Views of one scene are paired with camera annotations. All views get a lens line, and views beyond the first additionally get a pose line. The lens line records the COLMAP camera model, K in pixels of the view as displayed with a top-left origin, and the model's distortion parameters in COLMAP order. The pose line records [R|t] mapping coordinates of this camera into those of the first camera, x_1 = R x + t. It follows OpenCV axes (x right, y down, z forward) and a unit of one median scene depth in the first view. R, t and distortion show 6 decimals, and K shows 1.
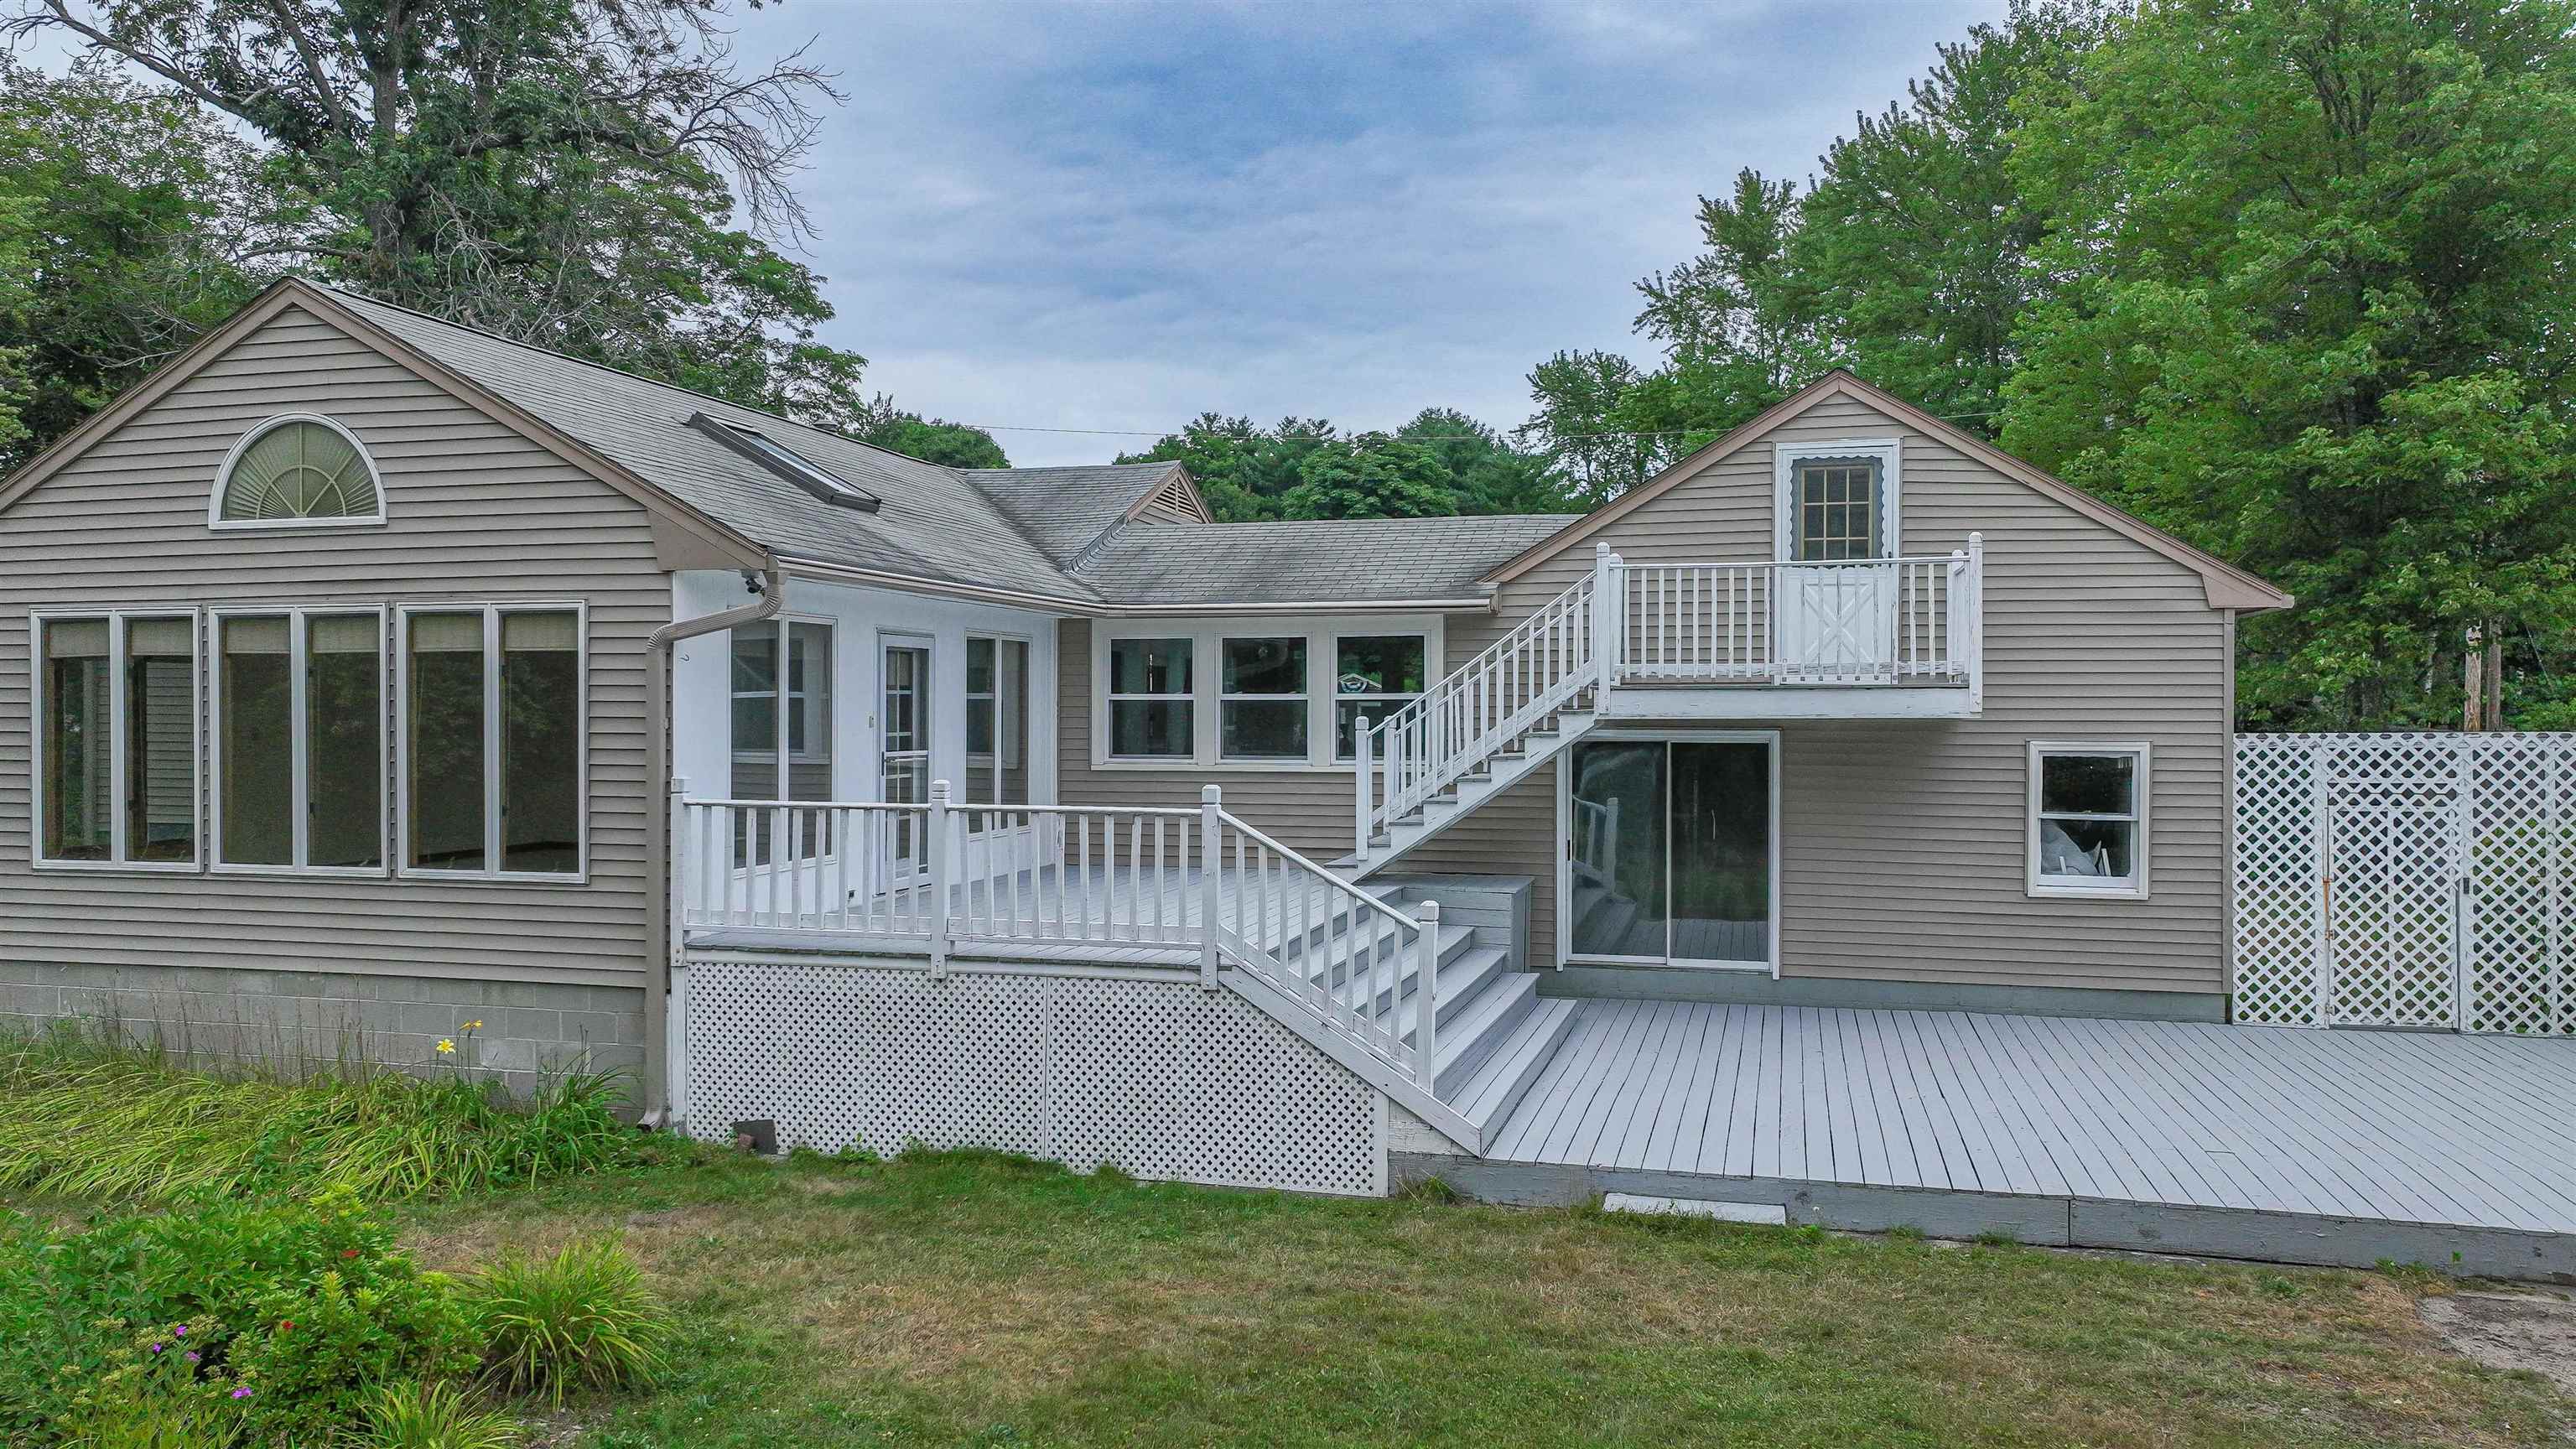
lens RADIAL K [[1805.7, 0, 1288.0], [0, 1805.7, 724.5], [0, 0, 1]] dist [-0.002186, 0.025364]
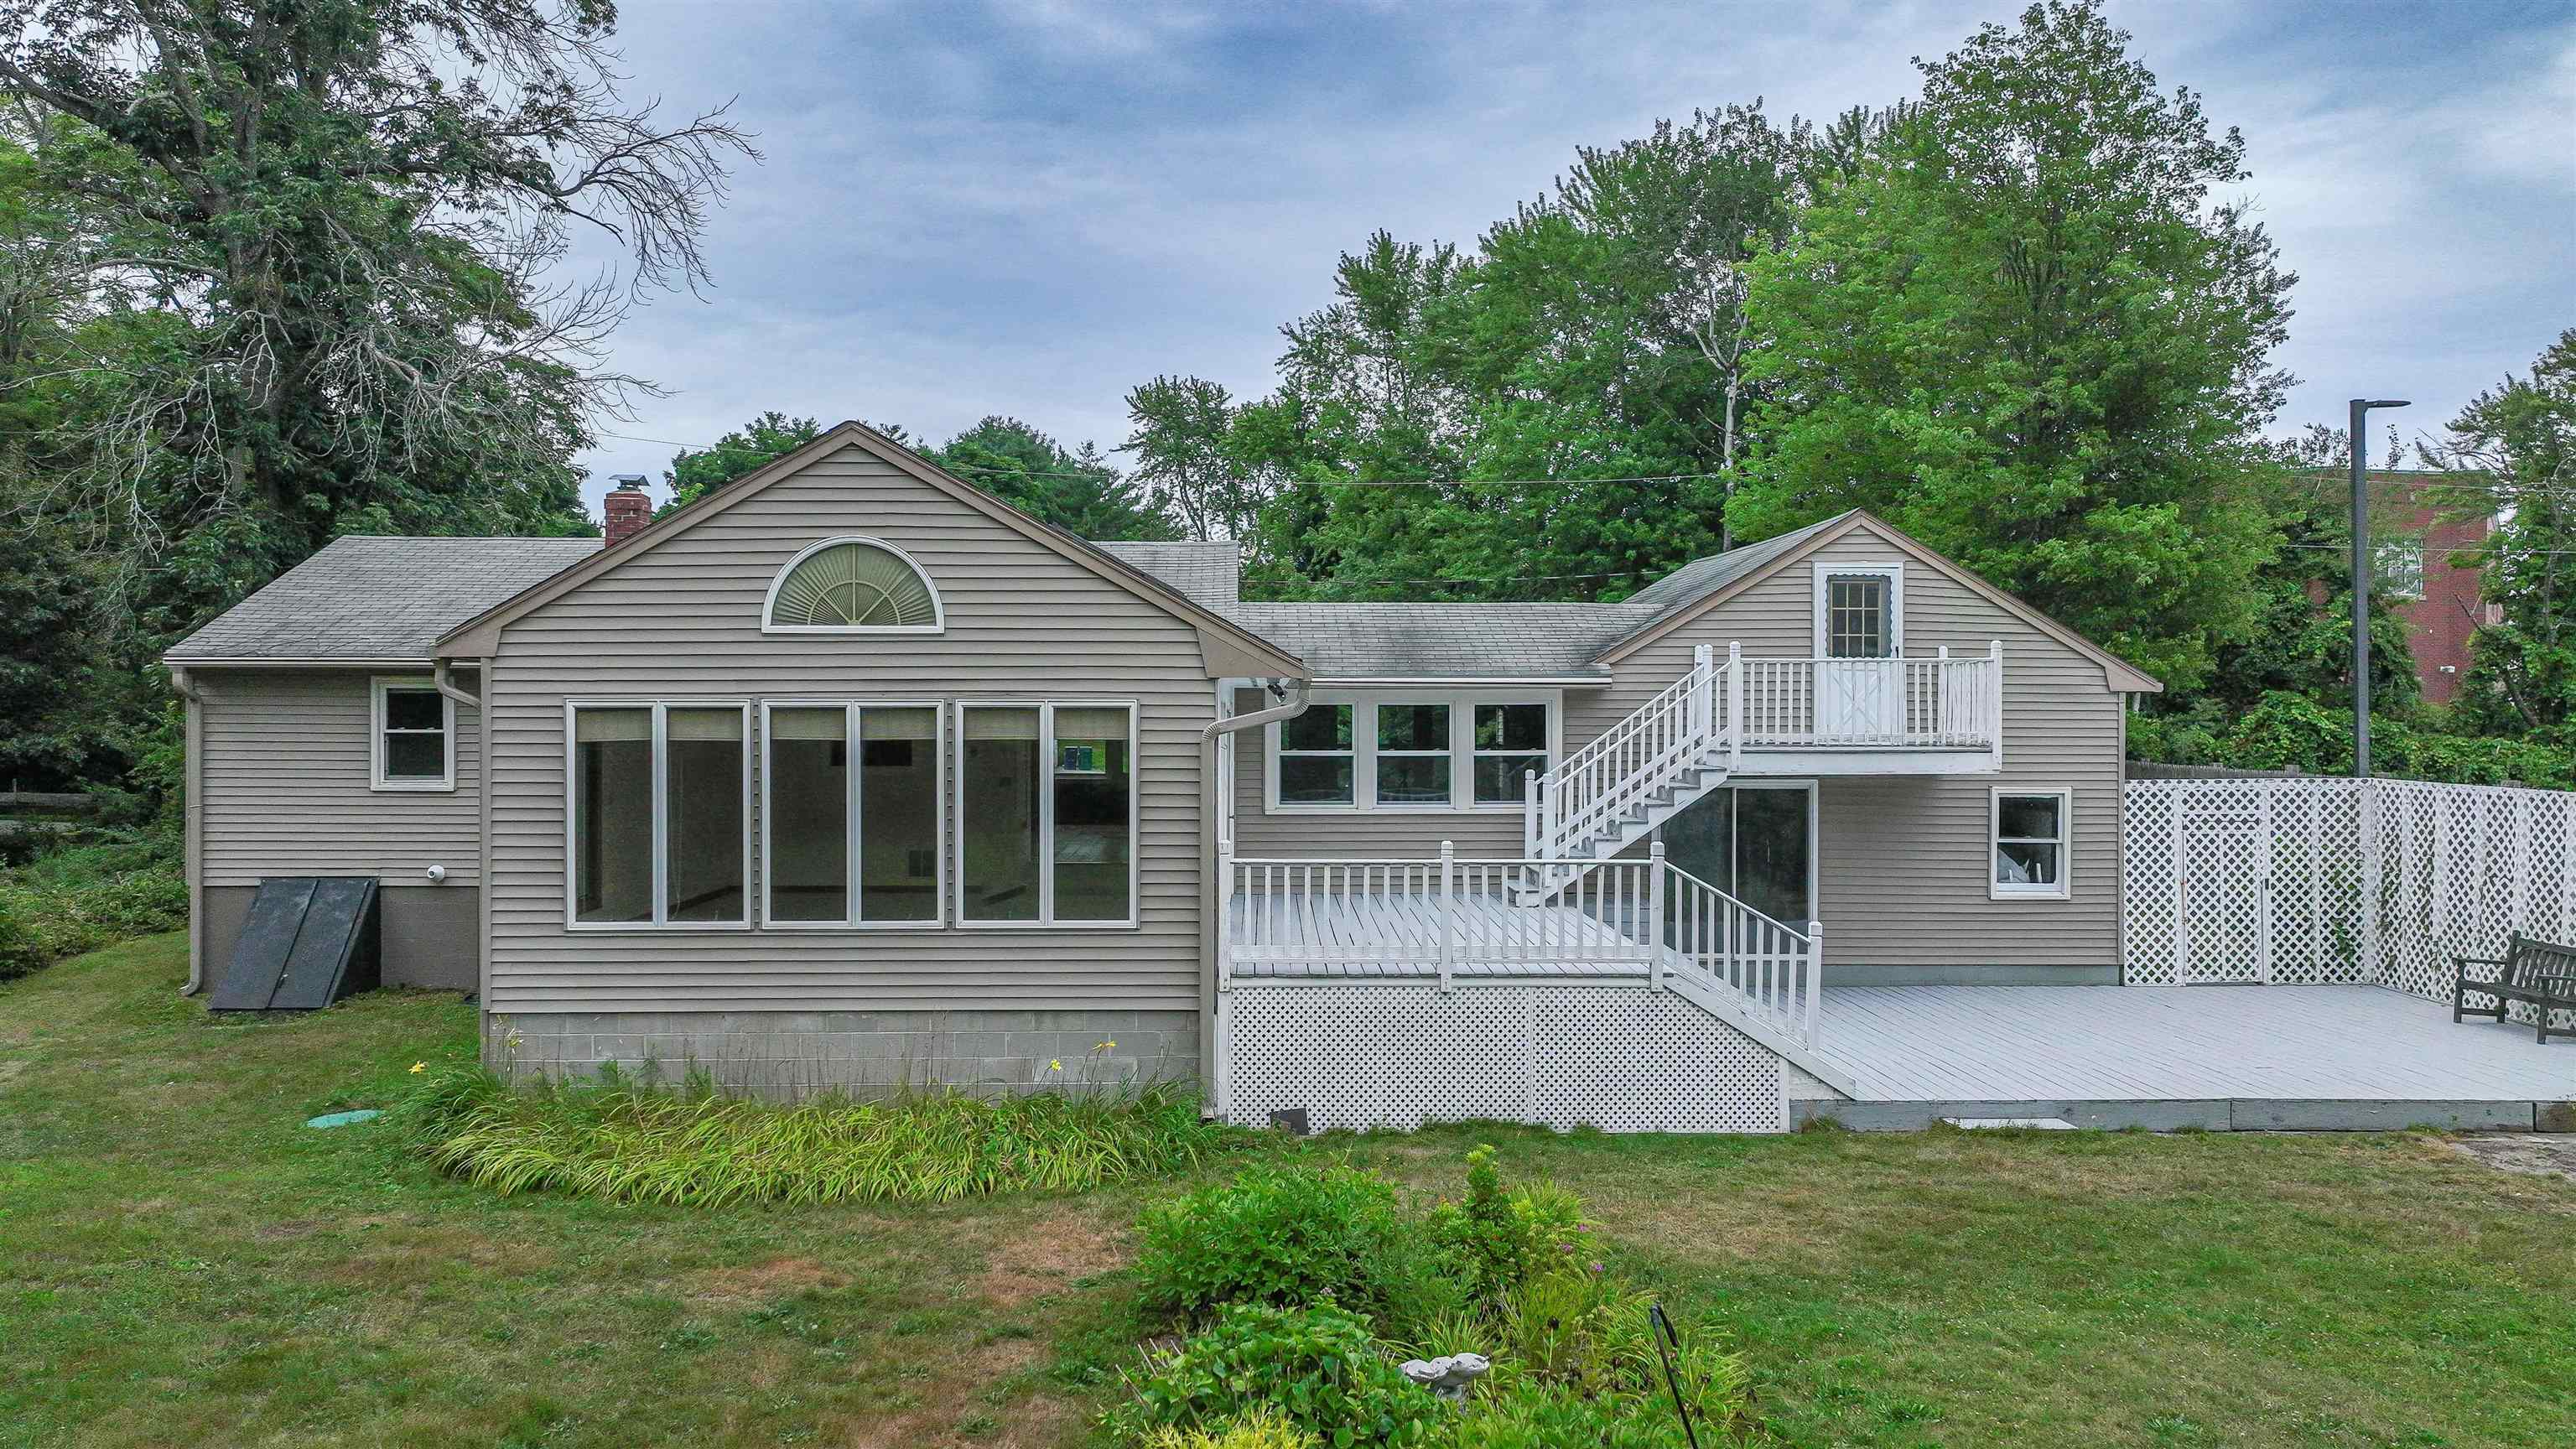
lens RADIAL K [[1805.7, 0, 1288.0], [0, 1805.7, 724.5], [0, 0, 1]] dist [-0.002186, 0.025364]
pose [[0.959301, -0.002437, 0.282373, -0.511167], [0.002034, 0.999996, 0.001721, -0.042992], [-0.282377, -0.001077, 0.959303, -0.173421]]
